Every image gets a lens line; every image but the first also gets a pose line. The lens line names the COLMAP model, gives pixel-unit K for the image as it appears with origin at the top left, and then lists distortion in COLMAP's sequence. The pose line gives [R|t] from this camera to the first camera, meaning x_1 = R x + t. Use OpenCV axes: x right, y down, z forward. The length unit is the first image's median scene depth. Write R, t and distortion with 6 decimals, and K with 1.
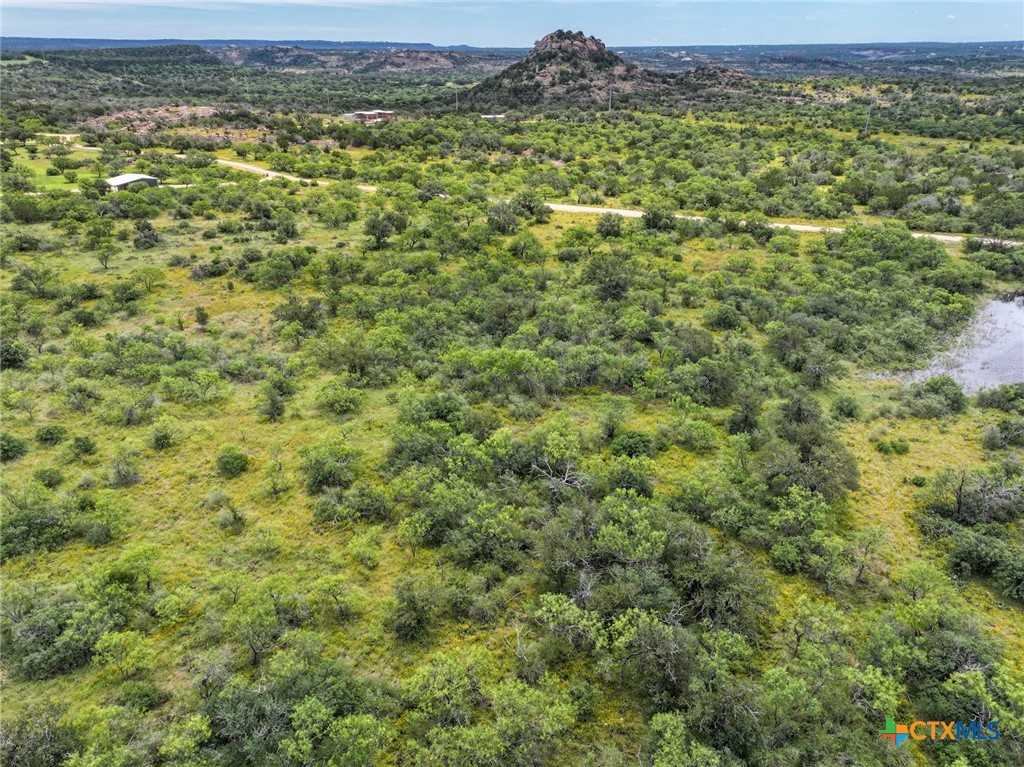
lens RADIAL K [[718.2, 0, 515.8], [0, 718.2, 381.3], [0, 0, 1]] dist [-0.003059, 0.023074]
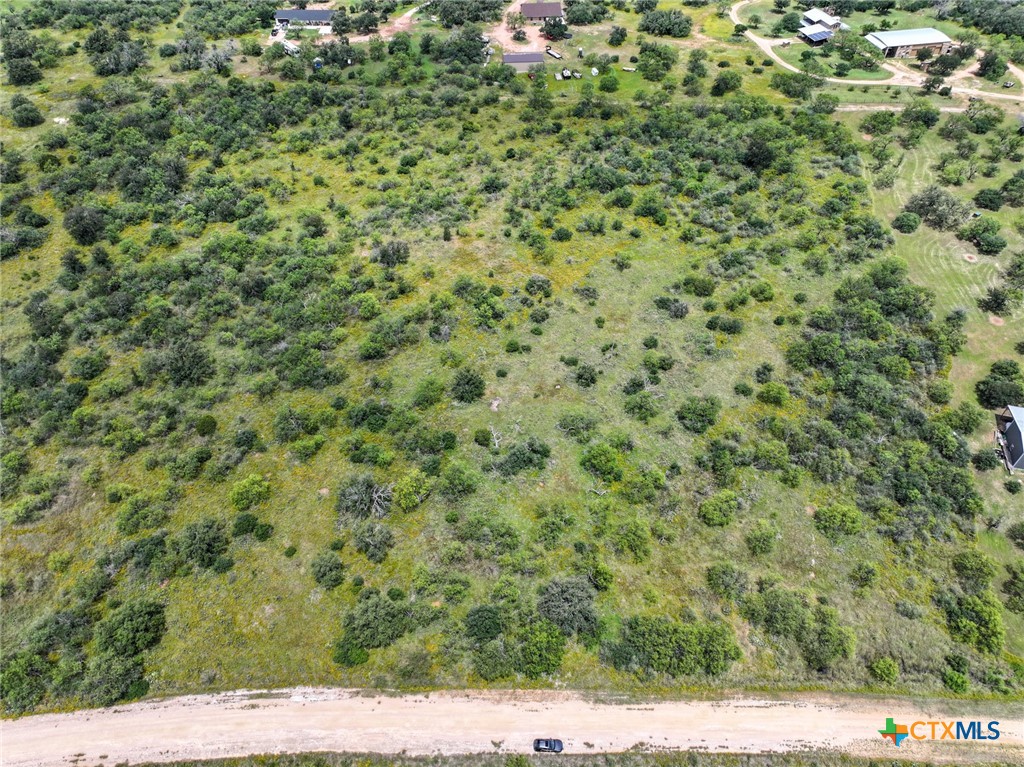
lens RADIAL K [[718.2, 0, 515.8], [0, 718.2, 381.3], [0, 0, 1]] dist [-0.003059, 0.023074]
pose [[-0.879076, 0.333272, -0.340816, 0.016320], [-0.203606, 0.383956, 0.900623, -0.297363], [0.431011, 0.861109, -0.269670, 0.371893]]
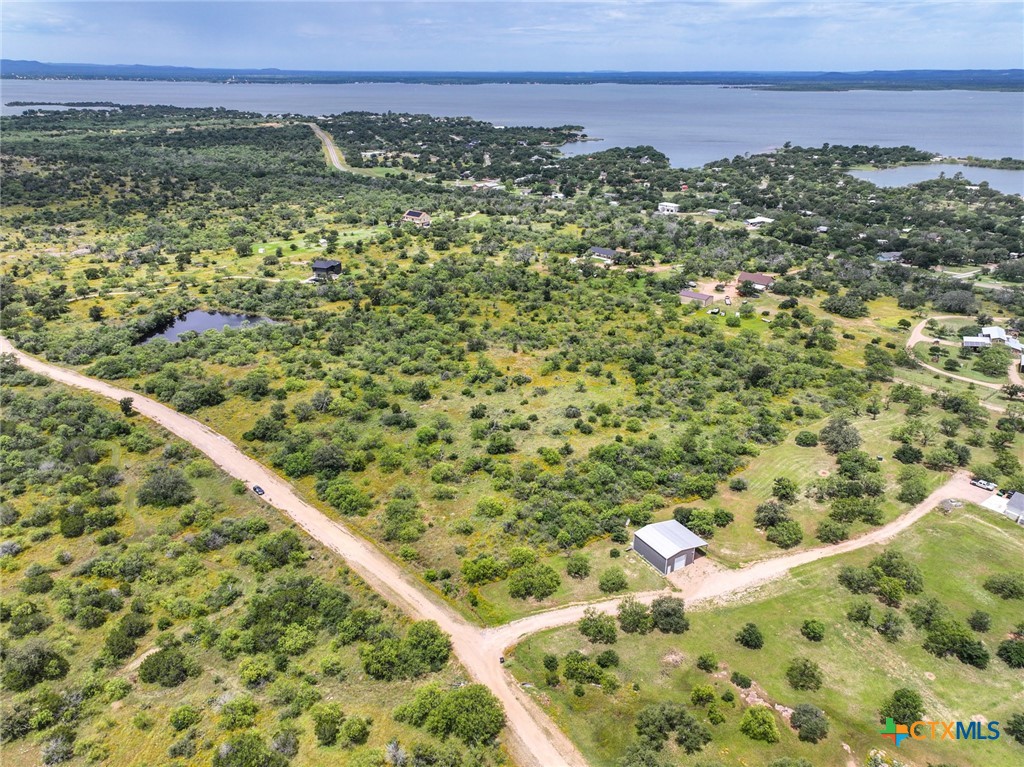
lens RADIAL K [[727.1, 0, 511.1], [0, 727.1, 372.2], [0, 0, 1]] dist [0.005252, 0.007702]
pose [[-0.963923, -0.119444, 0.237877, -0.213518], [0.092181, 0.688572, 0.719285, -0.379540], [-0.249710, 0.715263, -0.652720, 0.561621]]
